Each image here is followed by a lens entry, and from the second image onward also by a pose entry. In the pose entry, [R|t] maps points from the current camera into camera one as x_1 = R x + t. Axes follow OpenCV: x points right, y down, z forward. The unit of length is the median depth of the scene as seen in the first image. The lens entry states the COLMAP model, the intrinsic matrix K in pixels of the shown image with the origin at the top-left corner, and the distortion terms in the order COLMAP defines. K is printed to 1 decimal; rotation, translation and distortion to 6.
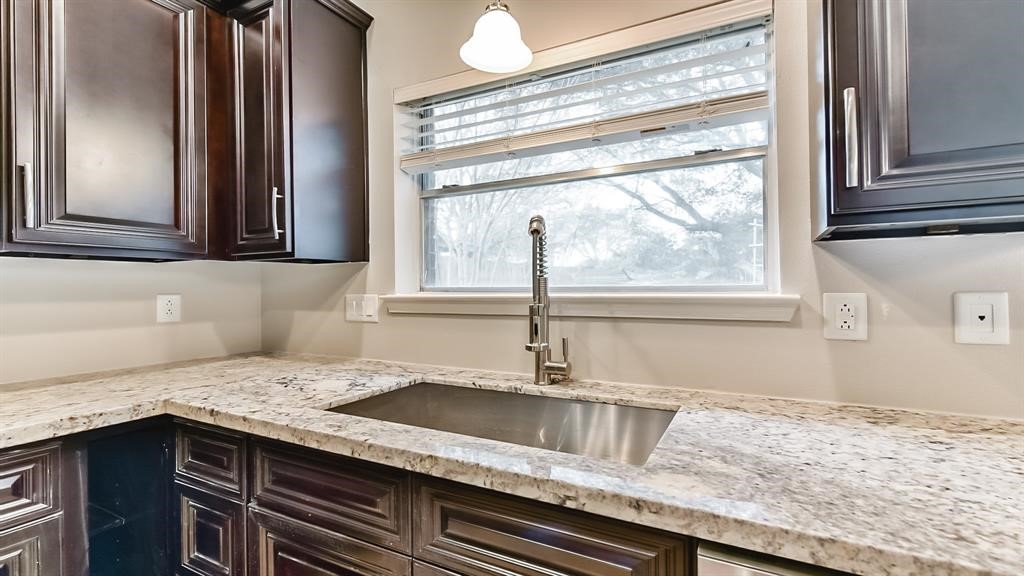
lens RADIAL K [[447.5, 0, 512.0], [0, 447.5, 288.0], [0, 0, 1]] dist [-0.000155, 0.000118]
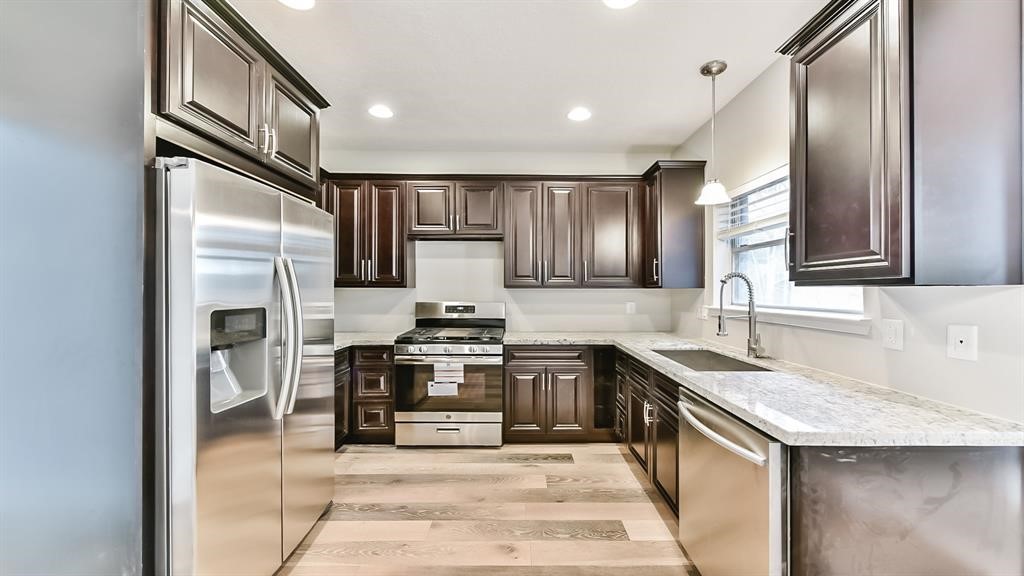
lens RADIAL K [[404.0, 0, 522.1], [0, 404.0, 290.7], [0, 0, 1]] dist [-0.000107, -0.000100]
pose [[0.472262, 0.009714, -0.881405, 1.003432], [-0.004796, 0.999953, 0.008451, -0.071043], [0.881445, 0.000236, 0.472286, -0.608488]]
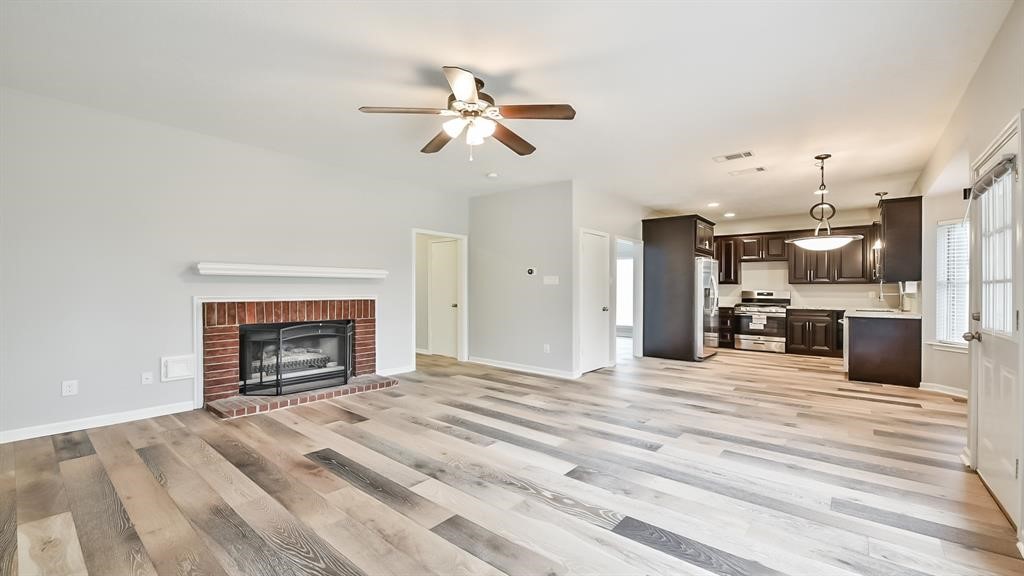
lens RADIAL K [[416.0, 0, 521.4], [0, 416.0, 289.4], [0, 0, 1]] dist [-0.006218, -0.000402]
pose [[-0.191160, 0.007301, -0.981532, 4.516429], [-0.003491, 0.999961, 0.008118, -0.029497], [0.981553, 0.004978, -0.191127, -1.840055]]
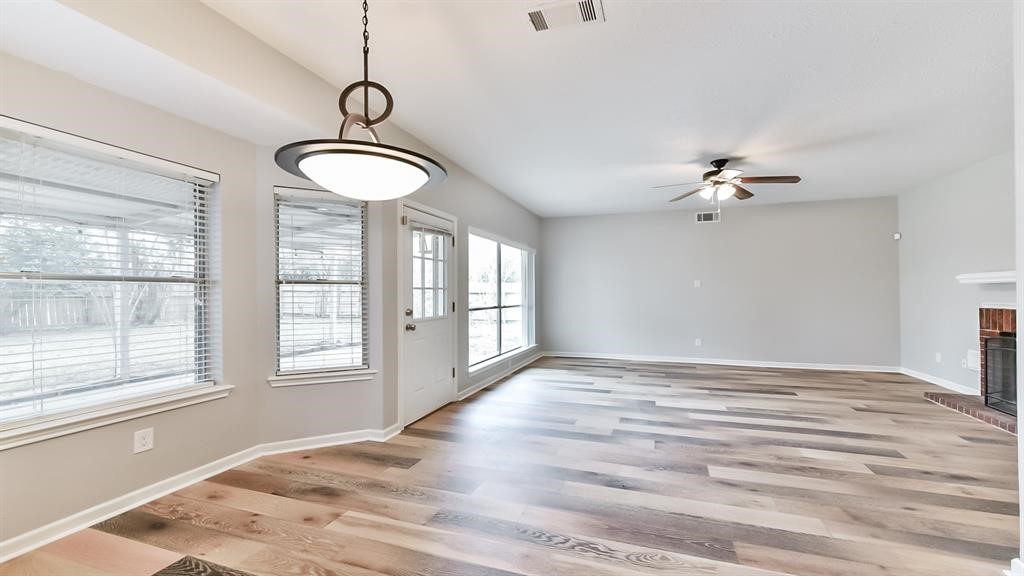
lens RADIAL K [[410.9, 0, 522.1], [0, 410.9, 290.6], [0, 0, 1]] dist [-0.000048, -0.000276]
pose [[-0.161089, 0.011721, 0.986870, 0.075839], [0.001235, 0.999931, -0.011674, -0.011306], [-0.986939, -0.000662, -0.161093, -0.579154]]
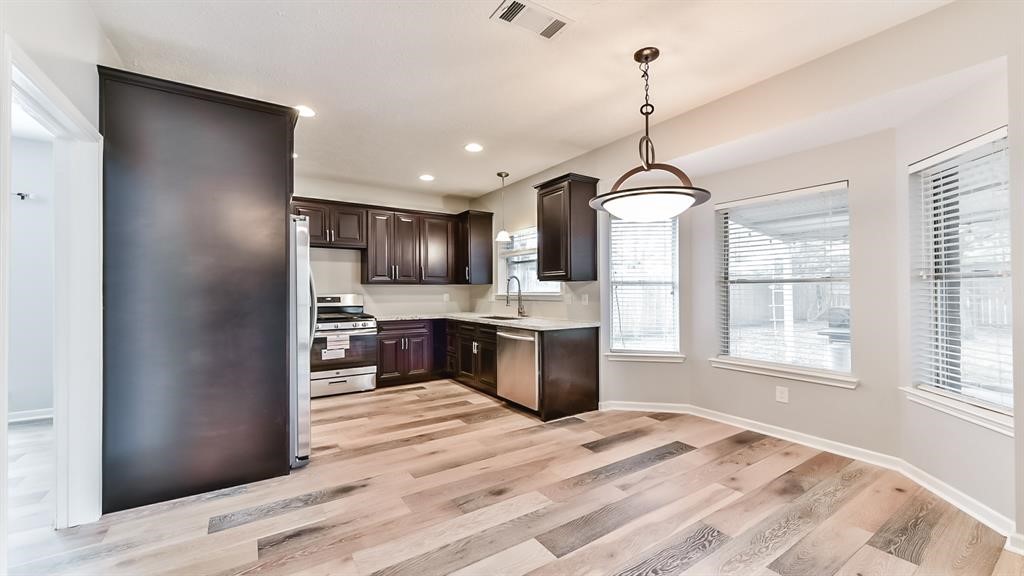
lens RADIAL K [[404.0, 0, 522.1], [0, 404.0, 290.7], [0, 0, 1]] dist [-0.000107, -0.000100]
pose [[0.883946, 0.003935, -0.467572, 1.579652], [-0.003593, 0.999992, 0.001622, -0.019065], [0.467575, 0.000246, 0.883954, -1.943687]]
